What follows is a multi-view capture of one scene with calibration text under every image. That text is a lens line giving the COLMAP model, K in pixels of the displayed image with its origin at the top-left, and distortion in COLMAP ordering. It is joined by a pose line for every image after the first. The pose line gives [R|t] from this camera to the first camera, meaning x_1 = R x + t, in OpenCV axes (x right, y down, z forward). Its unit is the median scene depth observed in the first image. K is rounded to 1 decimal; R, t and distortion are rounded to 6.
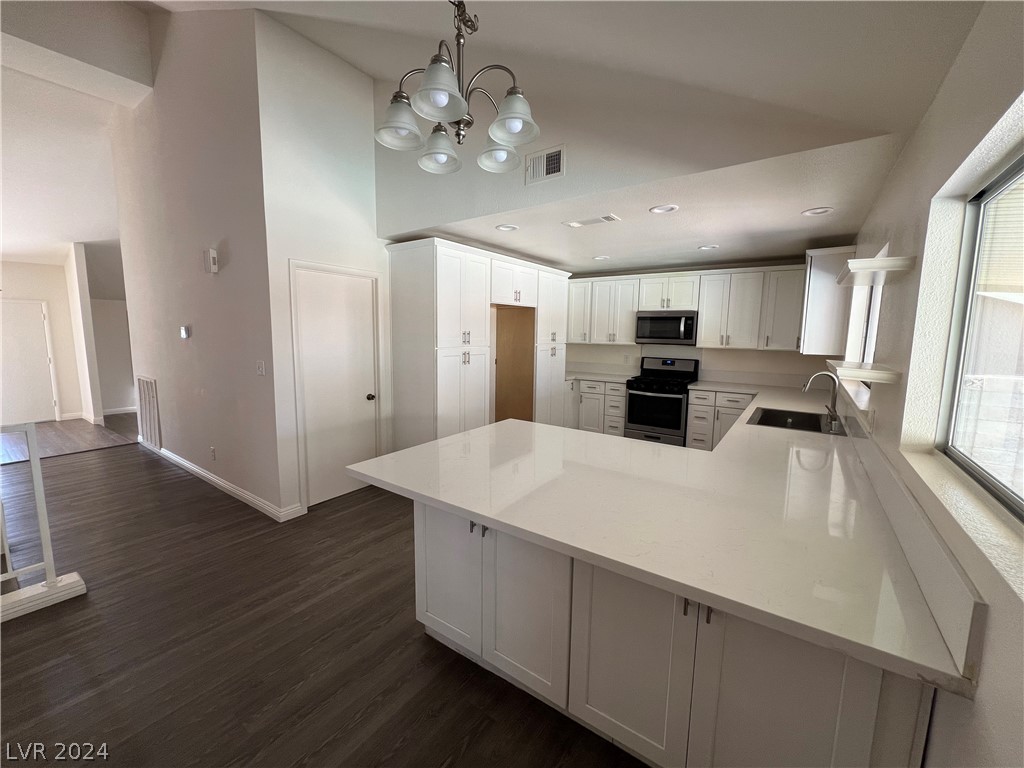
lens RADIAL K [[413.4, 0, 513.7], [0, 413.4, 385.6], [0, 0, 1]] dist [0.000880, -0.000054]
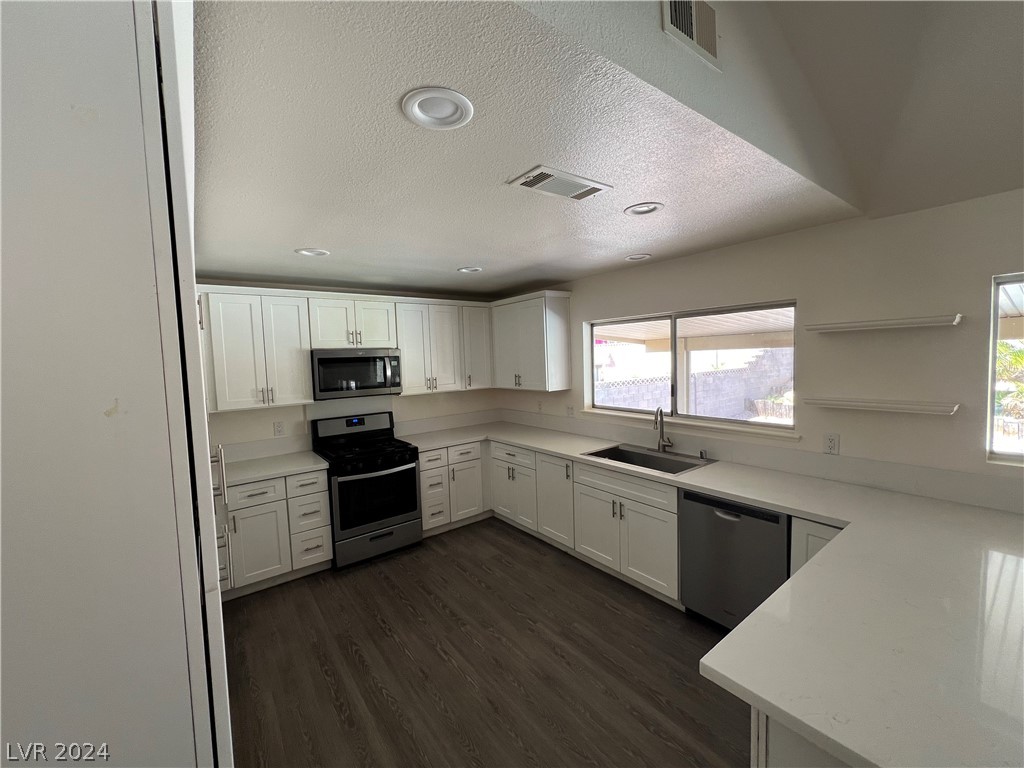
lens RADIAL K [[413.4, 0, 508.4], [0, 413.4, 381.8], [0, 0, 1]] dist [0.000880, -0.000054]
pose [[0.307245, -0.087174, 0.947629, -0.223144], [0.162586, 0.985963, 0.037986, -0.118411], [-0.937639, 0.142401, 0.317106, 0.589739]]
